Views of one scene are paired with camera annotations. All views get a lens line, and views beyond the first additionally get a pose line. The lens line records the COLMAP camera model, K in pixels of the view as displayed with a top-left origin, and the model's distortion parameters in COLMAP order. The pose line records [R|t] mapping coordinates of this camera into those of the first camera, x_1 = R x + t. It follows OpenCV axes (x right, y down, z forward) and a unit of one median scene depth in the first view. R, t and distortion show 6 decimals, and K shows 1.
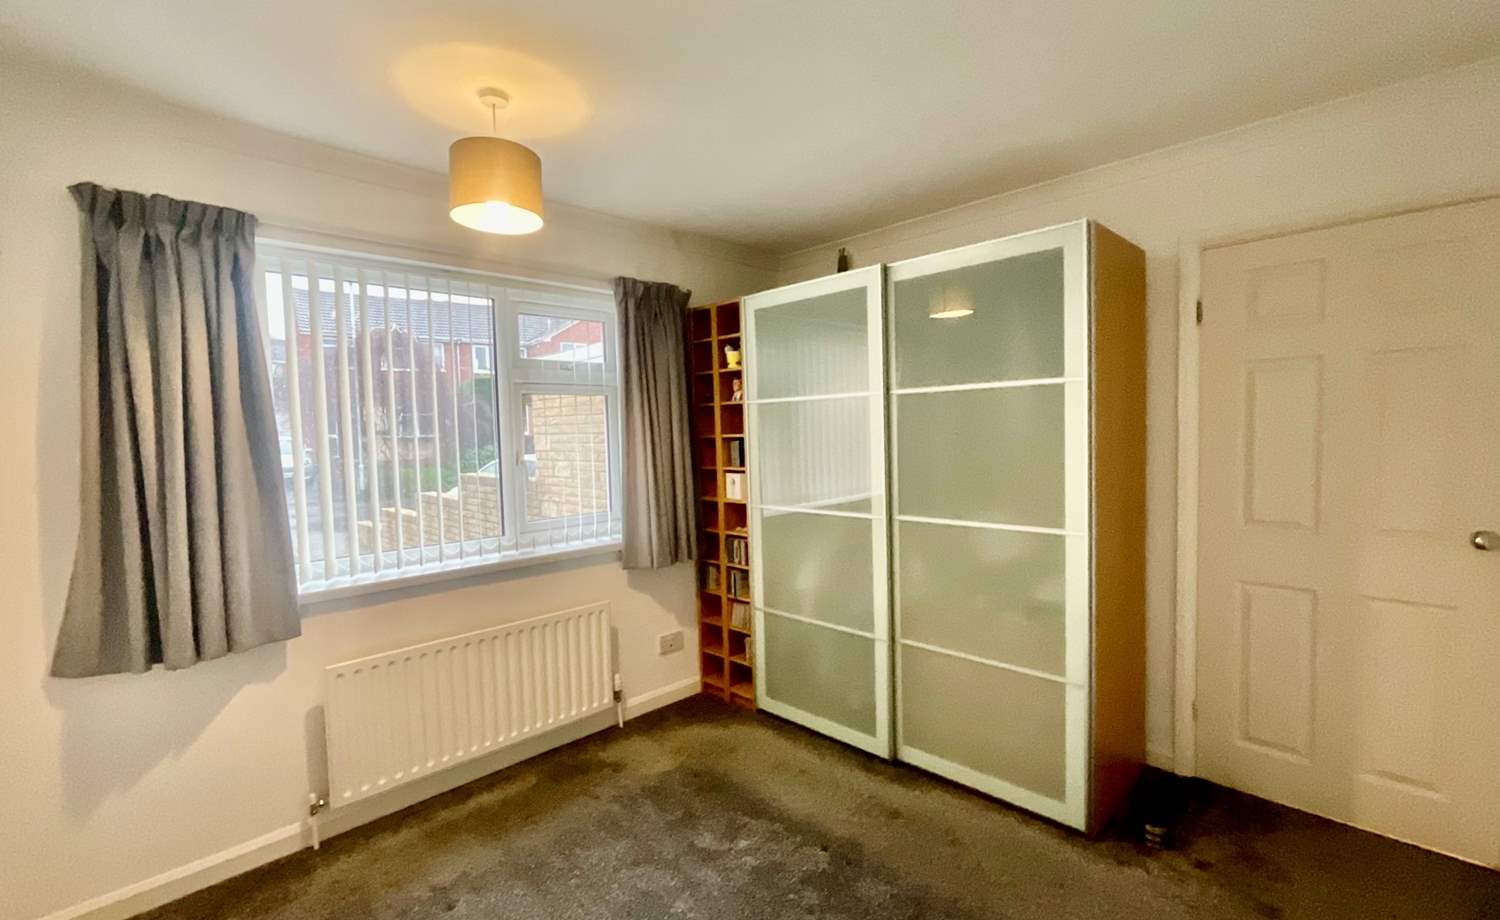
lens RADIAL K [[651.1, 0, 729.9], [0, 651.1, 457.3], [0, 0, 1]] dist [-0.000325, 0.000048]
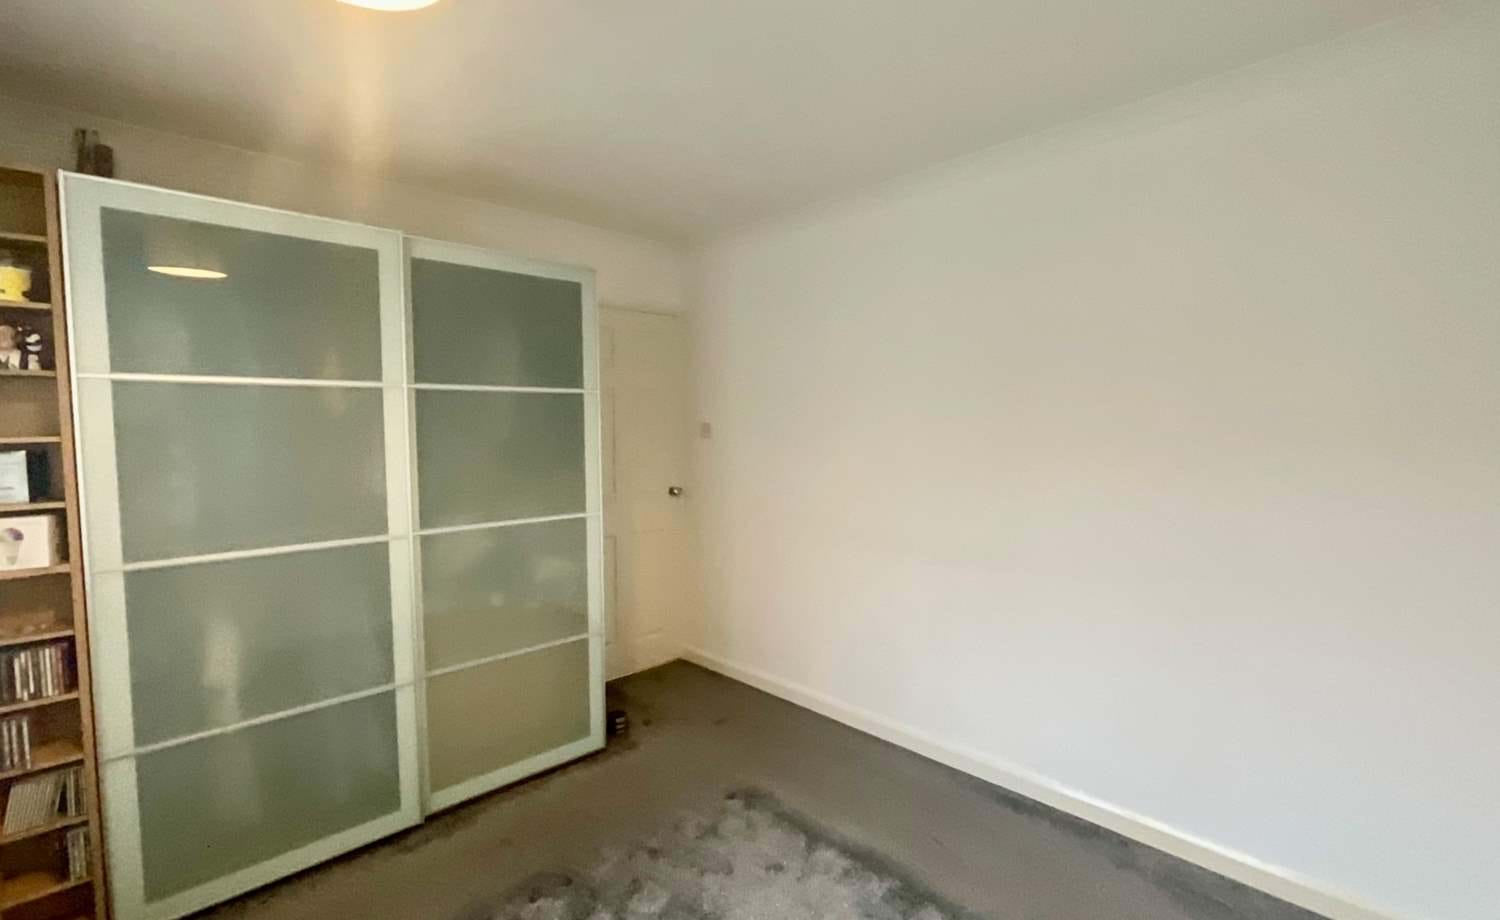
lens RADIAL K [[651.1, 0, 729.9], [0, 651.1, 457.3], [0, 0, 1]] dist [-0.000325, 0.000048]
pose [[0.033509, -0.024546, 0.999137, -0.573660], [0.047470, 0.998609, 0.022941, -0.008624], [-0.998310, 0.046660, 0.034628, 0.549553]]
